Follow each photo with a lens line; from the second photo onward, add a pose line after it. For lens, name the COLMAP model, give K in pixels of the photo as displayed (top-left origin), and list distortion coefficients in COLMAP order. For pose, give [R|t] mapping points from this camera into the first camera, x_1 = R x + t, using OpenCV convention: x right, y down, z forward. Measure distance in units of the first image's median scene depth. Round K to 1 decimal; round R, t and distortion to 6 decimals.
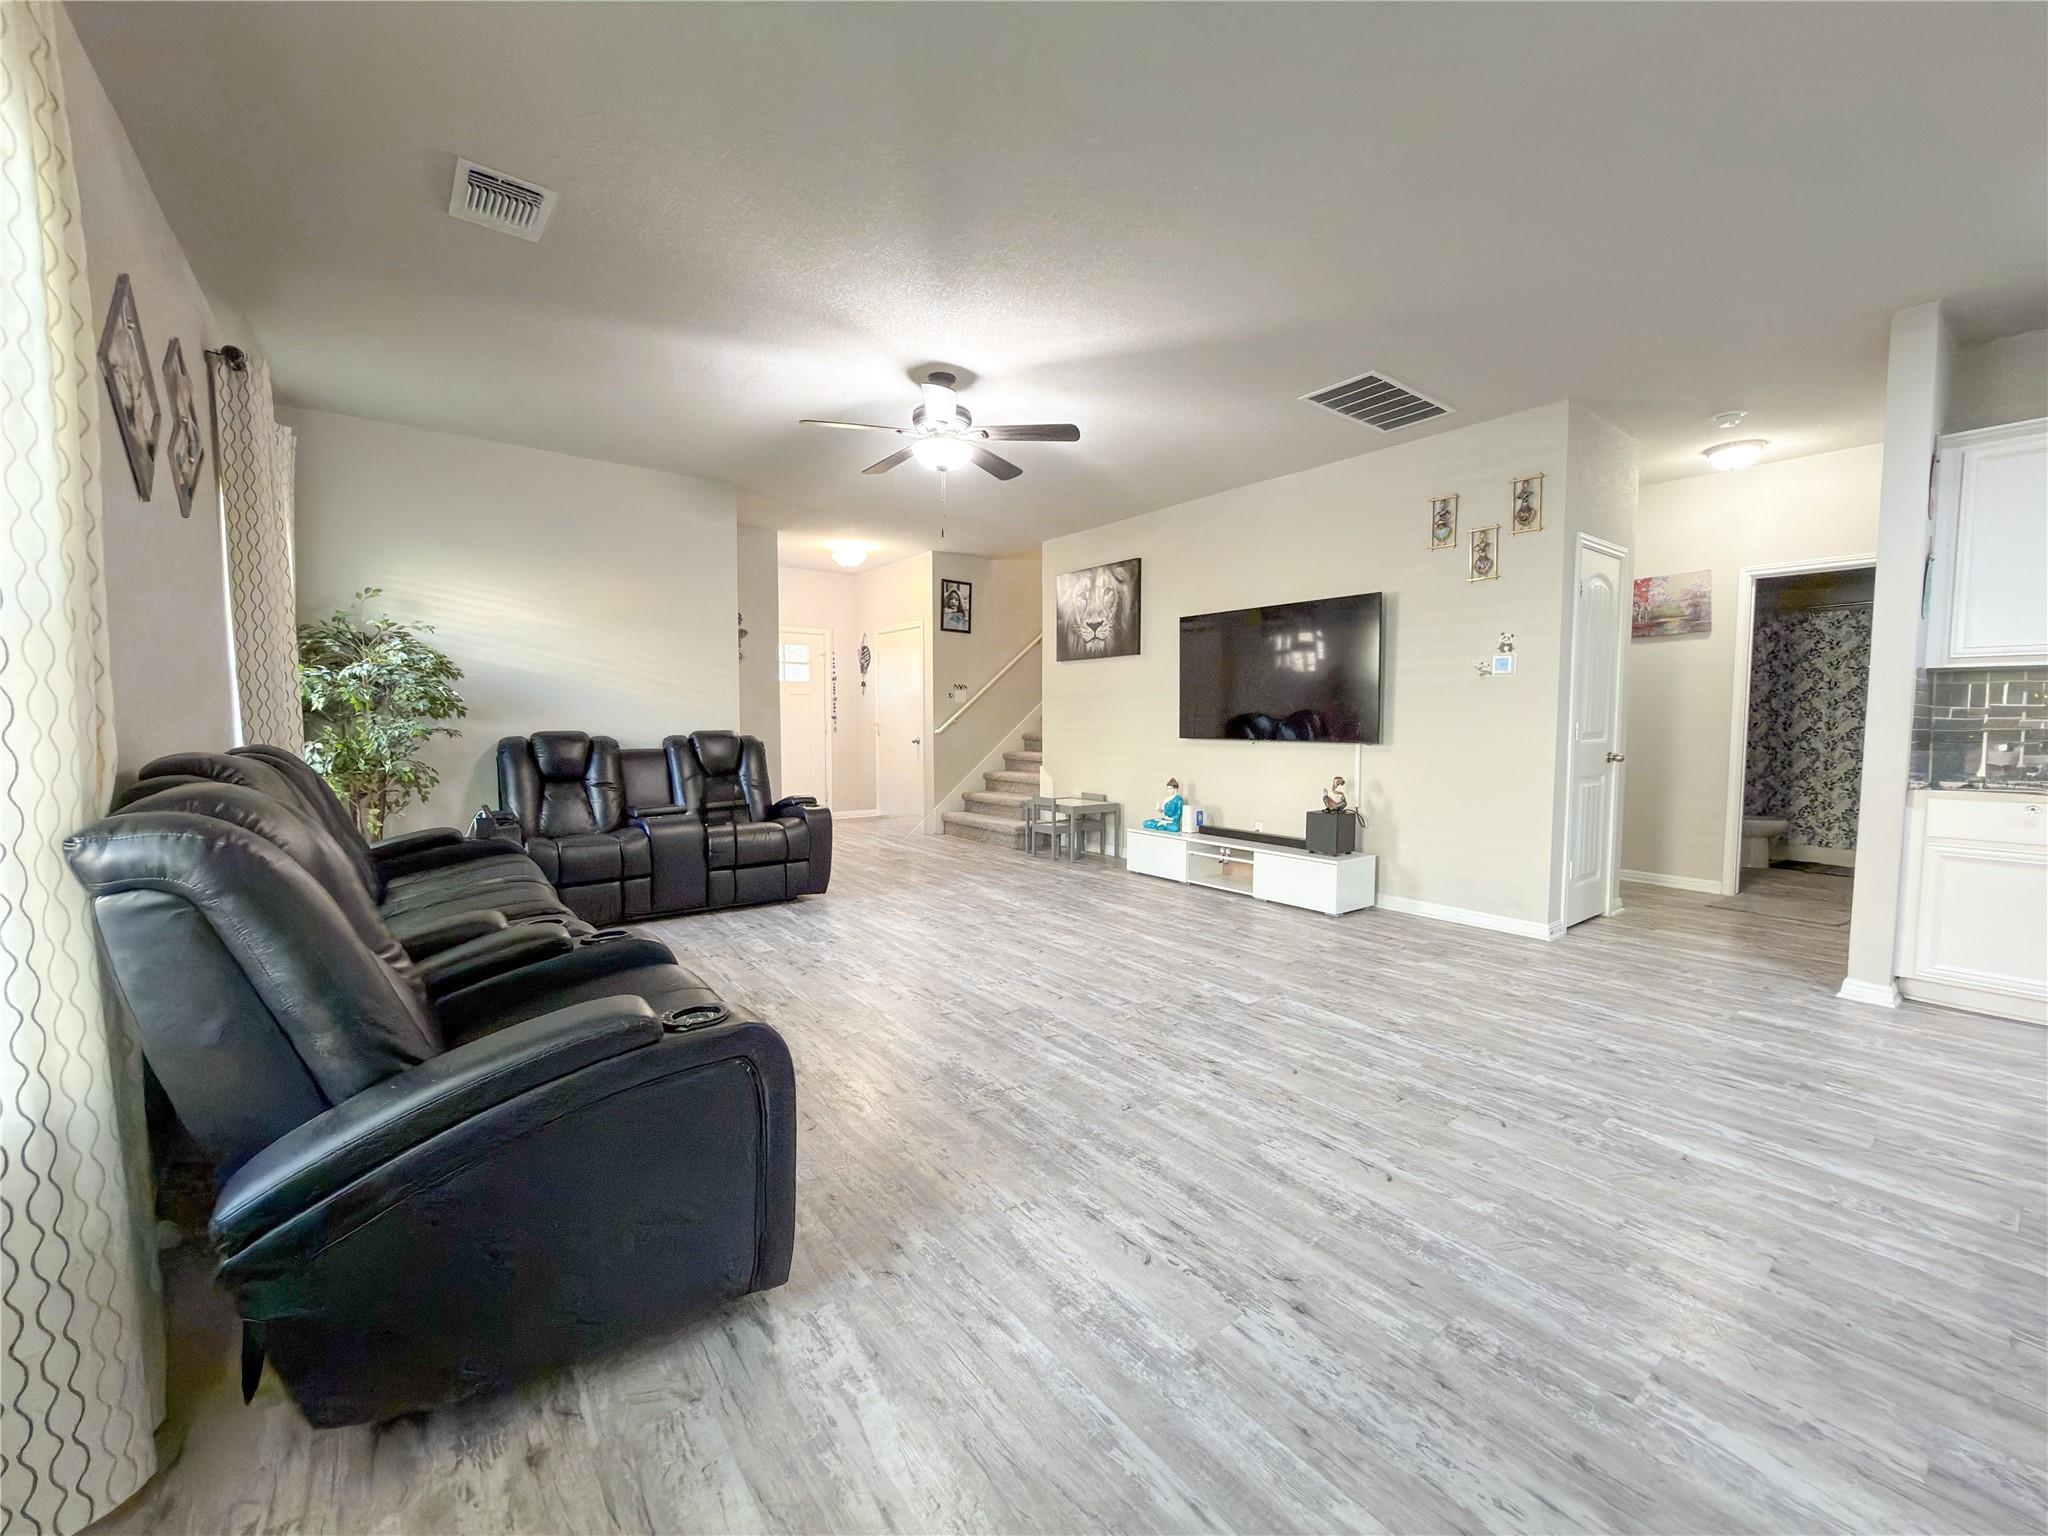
lens RADIAL K [[816.2, 0, 1021.2], [0, 816.2, 768.7], [0, 0, 1]] dist [-0.000664, 0.000478]
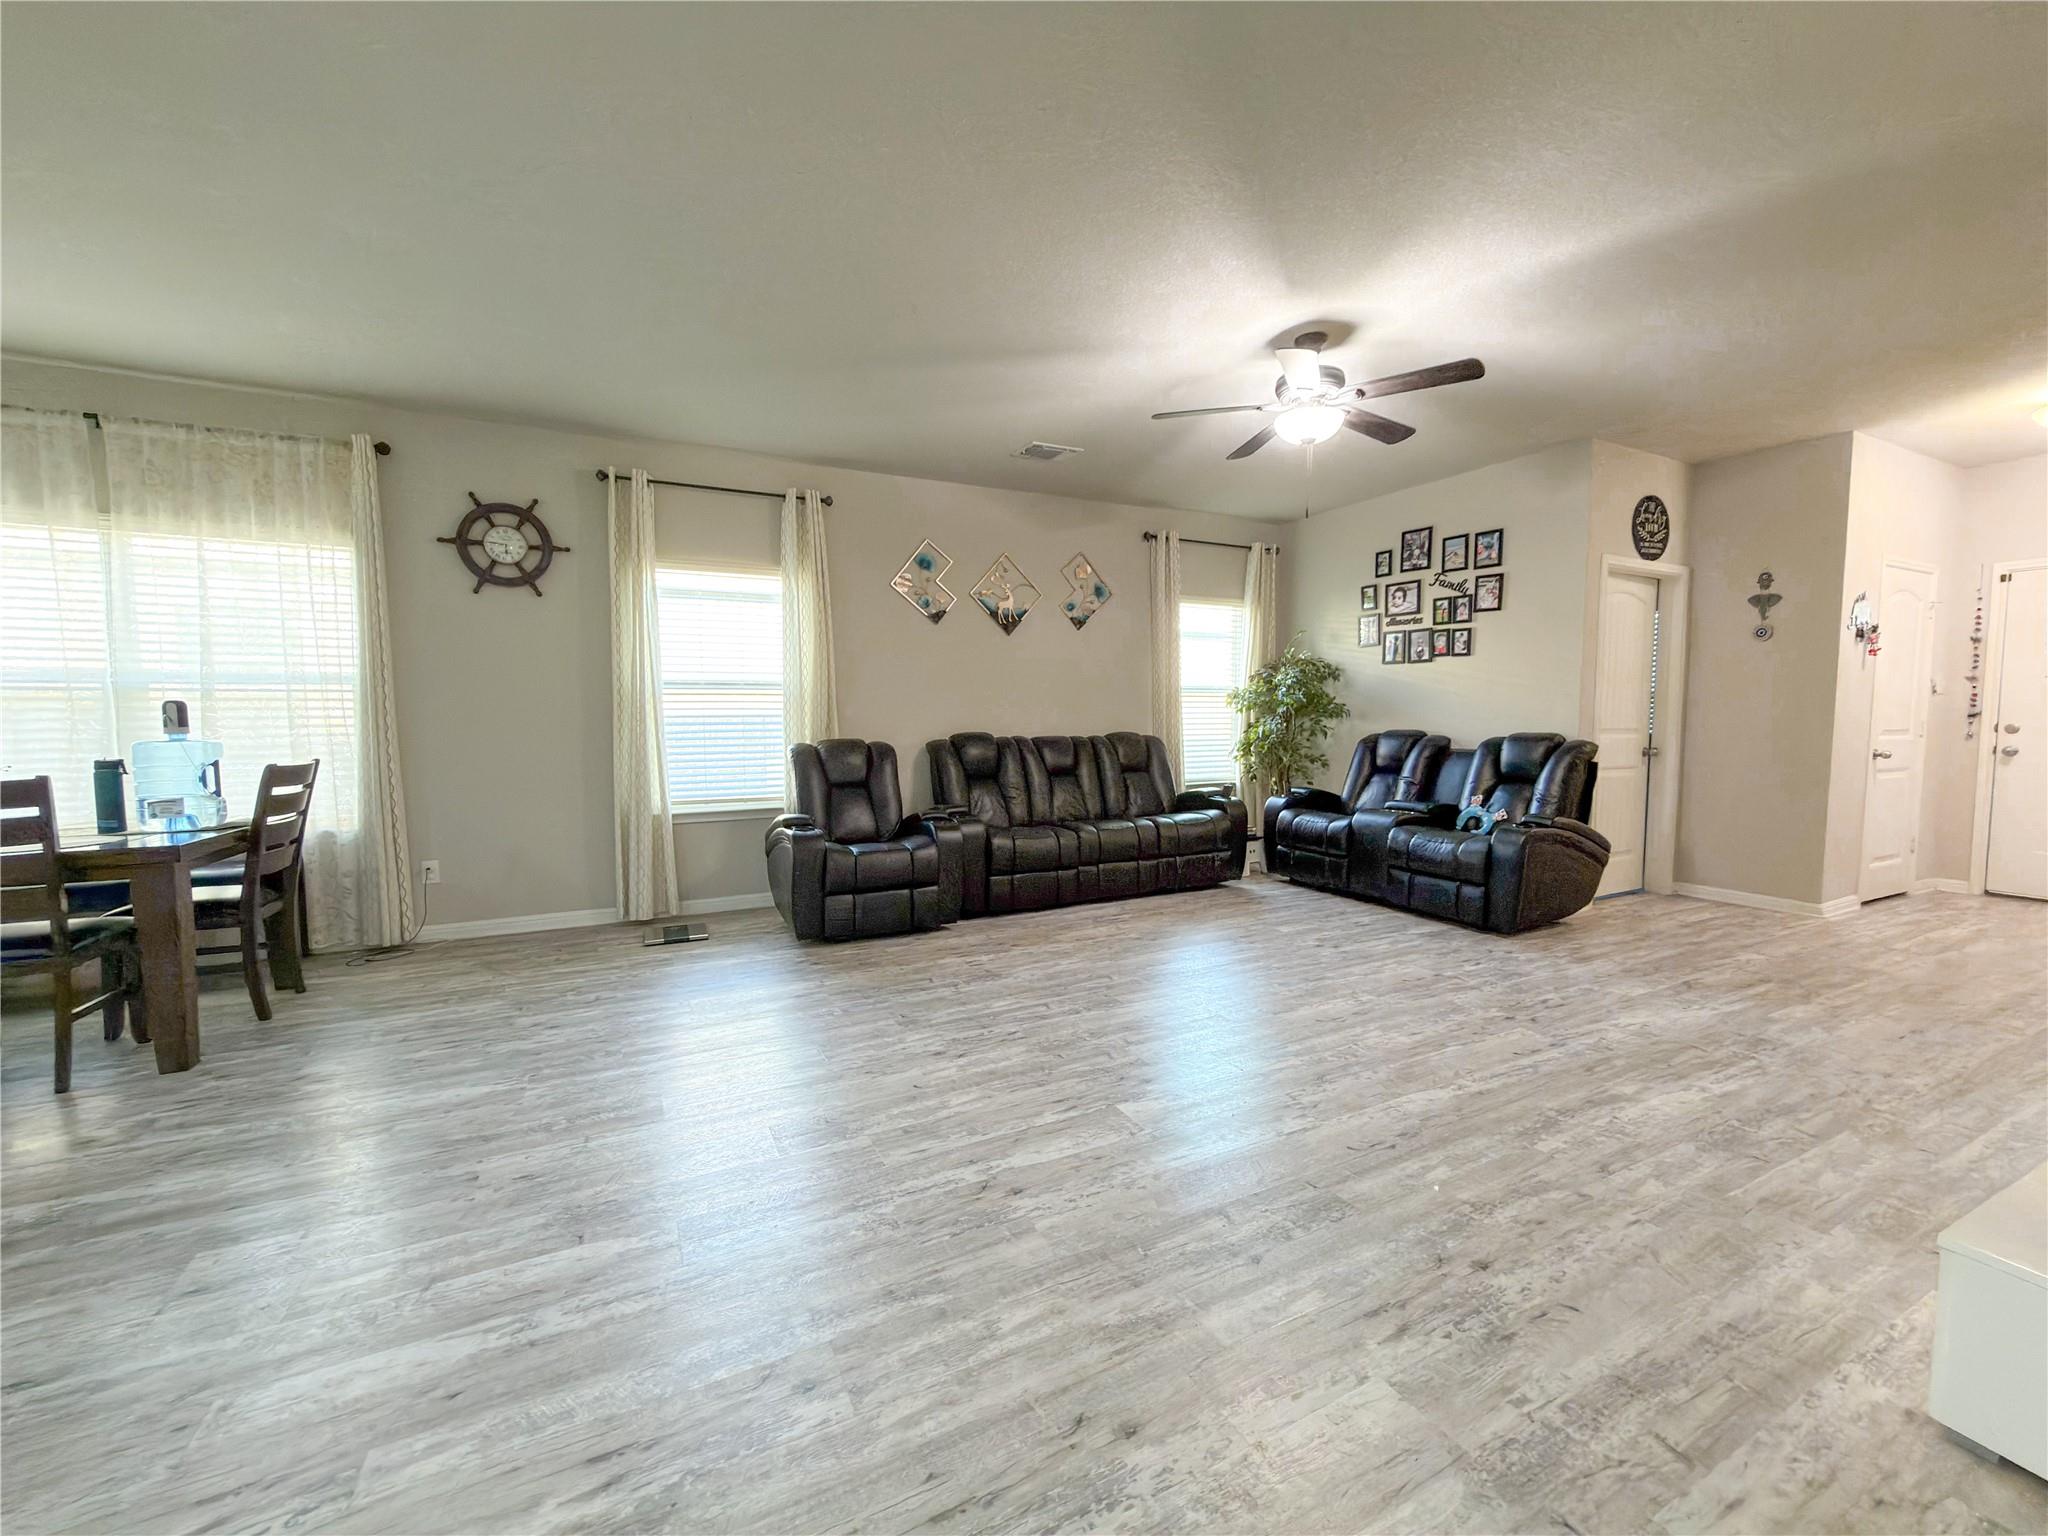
lens RADIAL K [[816.2, 0, 1025.2], [0, 816.2, 770.1], [0, 0, 1]] dist [-0.000664, 0.000478]
pose [[-0.181380, 0.064071, -0.981324, 0.865347], [-0.059358, 0.995343, 0.075958, -0.059319], [0.981620, 0.072027, -0.176732, 0.885857]]
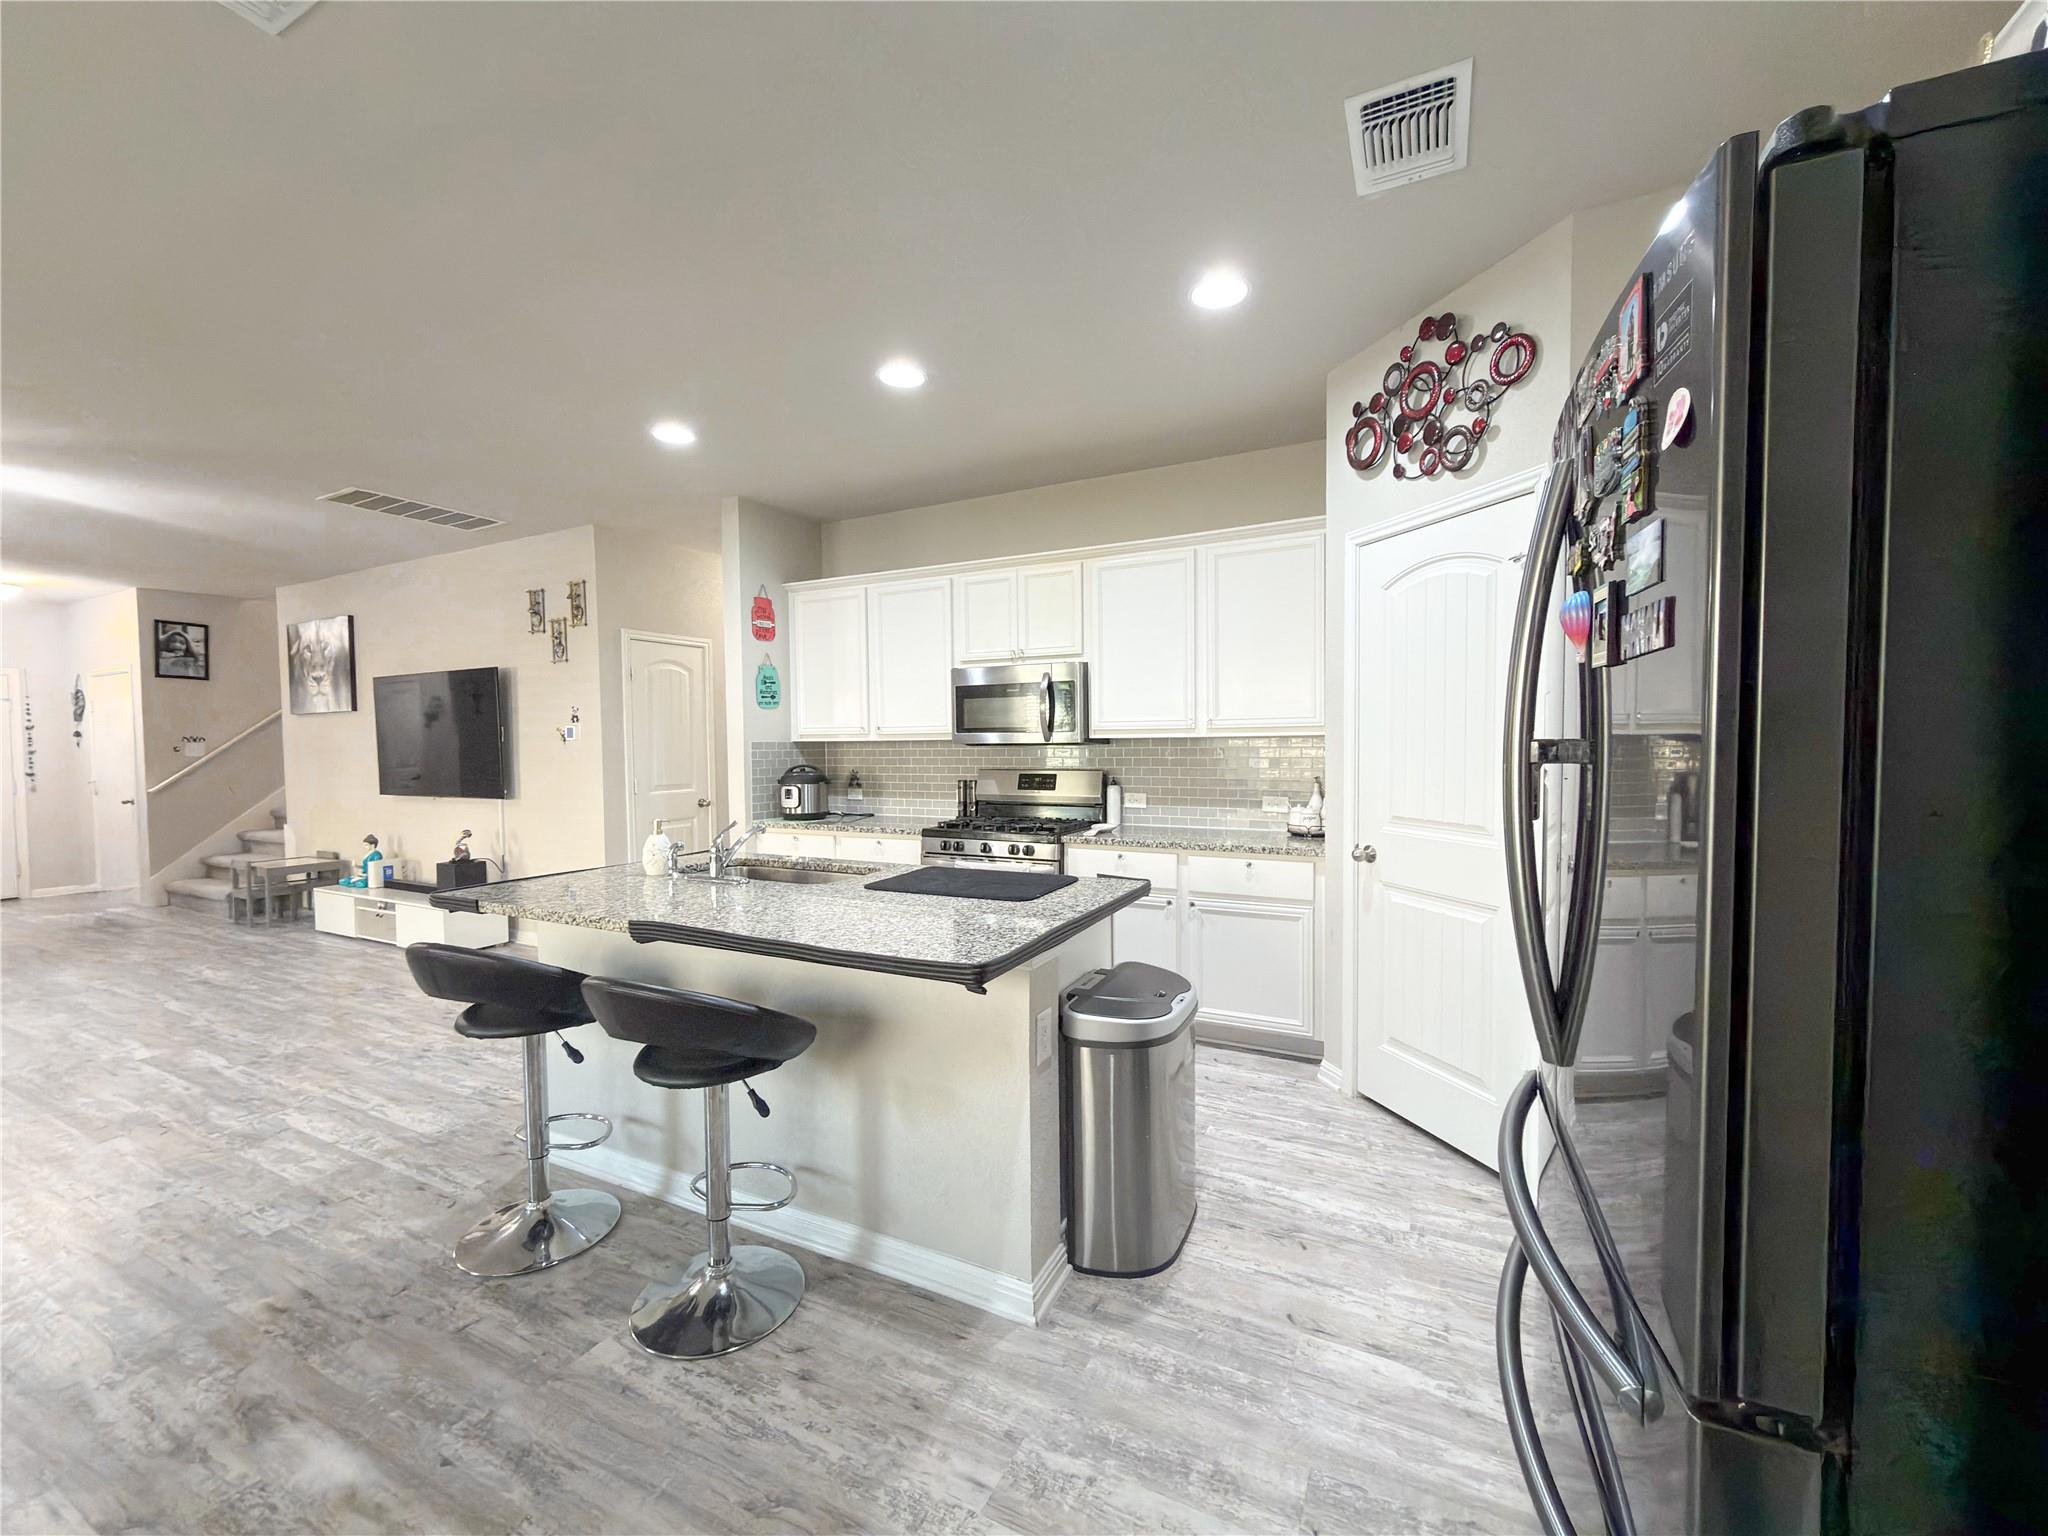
lens RADIAL K [[816.2, 0, 1023.4], [0, 816.2, 770.6], [0, 0, 1]] dist [-0.000664, 0.000478]
pose [[0.900221, -0.027667, 0.434553, 0.756679], [0.040684, 0.998958, -0.020680, -0.021862], [-0.433528, 0.036296, 0.900409, -0.430560]]
